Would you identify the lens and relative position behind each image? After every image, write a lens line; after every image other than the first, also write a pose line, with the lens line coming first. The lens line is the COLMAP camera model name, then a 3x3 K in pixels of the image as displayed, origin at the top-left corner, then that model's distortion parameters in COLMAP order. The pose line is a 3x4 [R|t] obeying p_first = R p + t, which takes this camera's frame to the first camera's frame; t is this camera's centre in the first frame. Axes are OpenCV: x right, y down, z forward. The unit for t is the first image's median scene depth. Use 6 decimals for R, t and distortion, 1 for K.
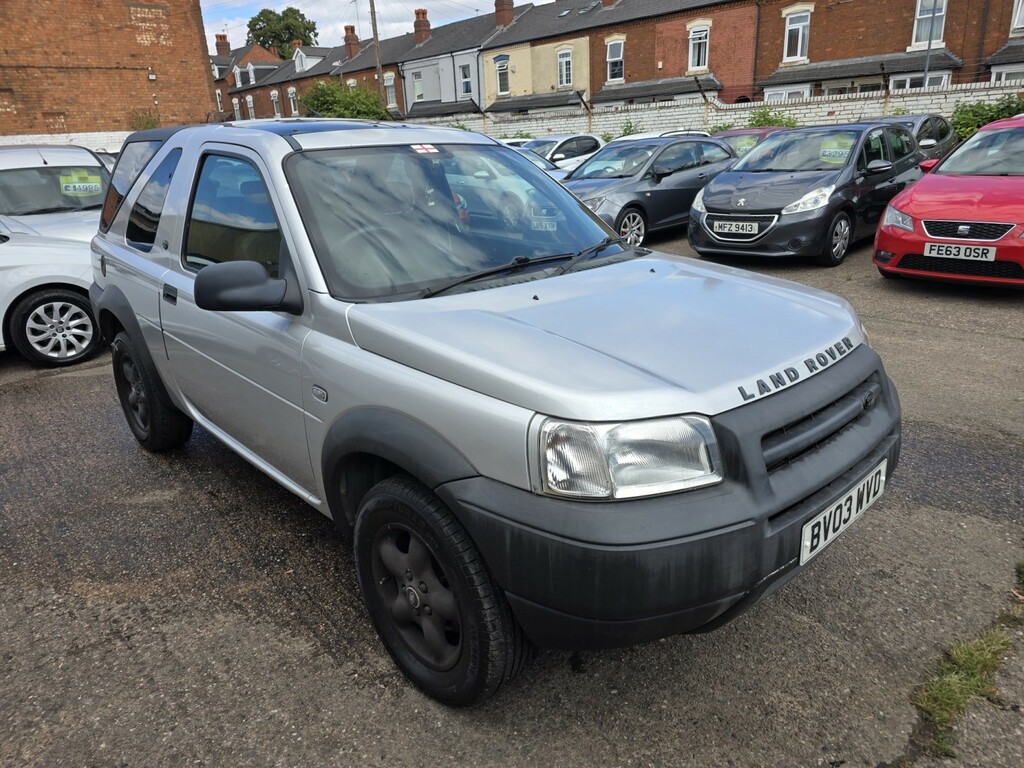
lens RADIAL K [[719.7, 0, 511.6], [0, 719.7, 388.1], [0, 0, 1]] dist [0.010546, -0.009998]
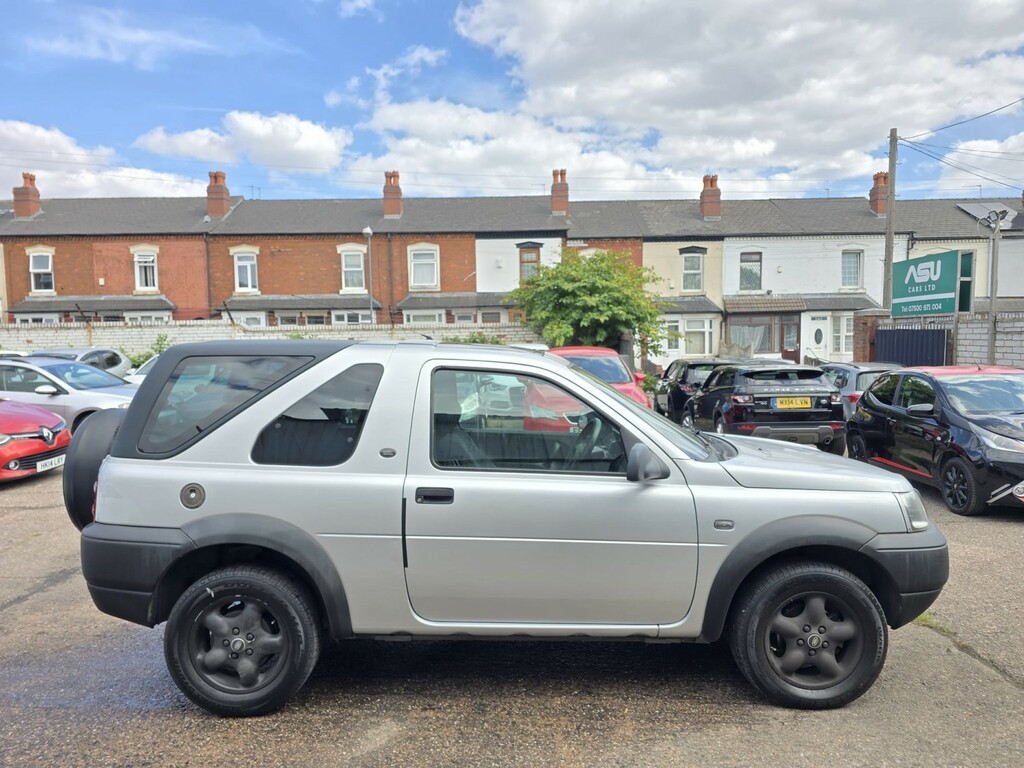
lens RADIAL K [[719.7, 0, 509.1], [0, 719.7, 383.4], [0, 0, 1]] dist [0.010546, -0.009998]
pose [[0.656456, -0.006679, 0.754335, -0.191157], [0.225757, 0.955871, -0.188001, -0.010905], [-0.719791, 0.293711, 0.628995, 0.036071]]
